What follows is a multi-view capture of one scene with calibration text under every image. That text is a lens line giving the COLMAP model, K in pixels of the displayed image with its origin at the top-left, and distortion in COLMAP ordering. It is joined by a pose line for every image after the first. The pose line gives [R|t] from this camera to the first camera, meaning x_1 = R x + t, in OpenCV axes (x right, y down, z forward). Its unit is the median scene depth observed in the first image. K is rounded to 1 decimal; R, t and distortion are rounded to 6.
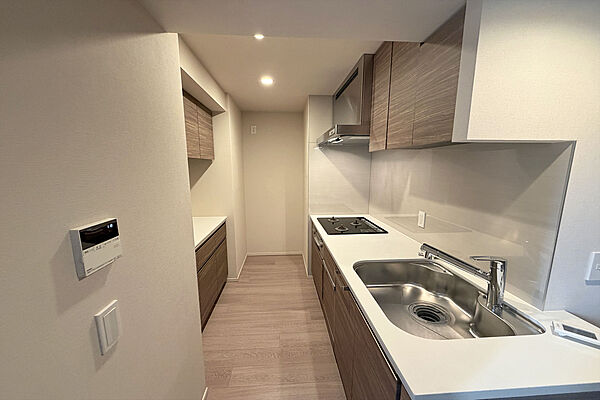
lens RADIAL K [[238.0, 0, 299.0], [0, 238.0, 196.2], [0, 0, 1]] dist [-0.000067, 0.000117]
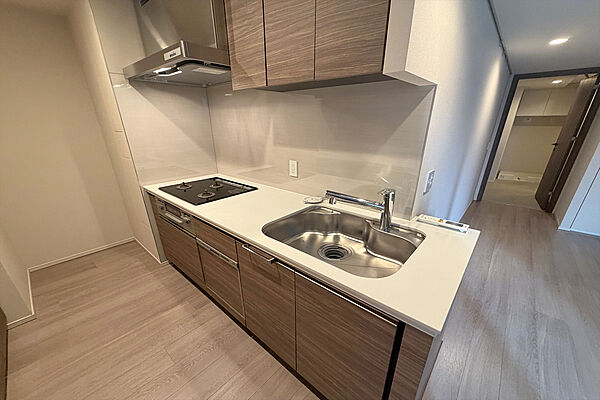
lens RADIAL K [[234.9, 0, 298.8], [0, 234.9, 211.5], [0, 0, 1]] dist [0.001077, 0.000129]
pose [[0.716420, -0.250865, 0.651007, -0.130476], [0.087811, 0.958119, 0.272576, 0.001763], [-0.692121, -0.138113, 0.708444, 0.213787]]
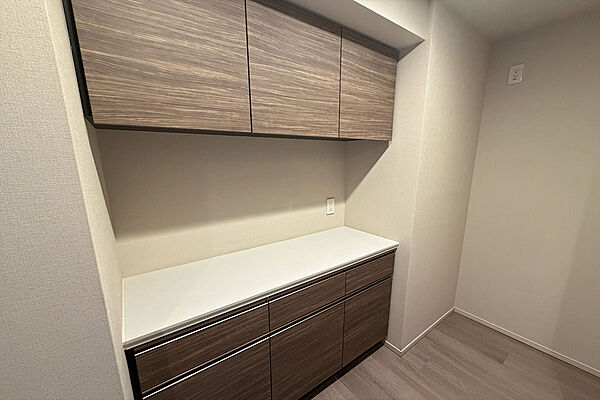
lens RADIAL K [[239.5, 0, 300.0], [0, 239.5, 200.0], [0, 0, 1]] dist [0.000402, 0.000254]
pose [[0.529267, 0.175193, -0.830171, 0.034700], [-0.111170, 0.984334, 0.136851, -0.080831], [0.841140, 0.019860, 0.540452, 0.613385]]
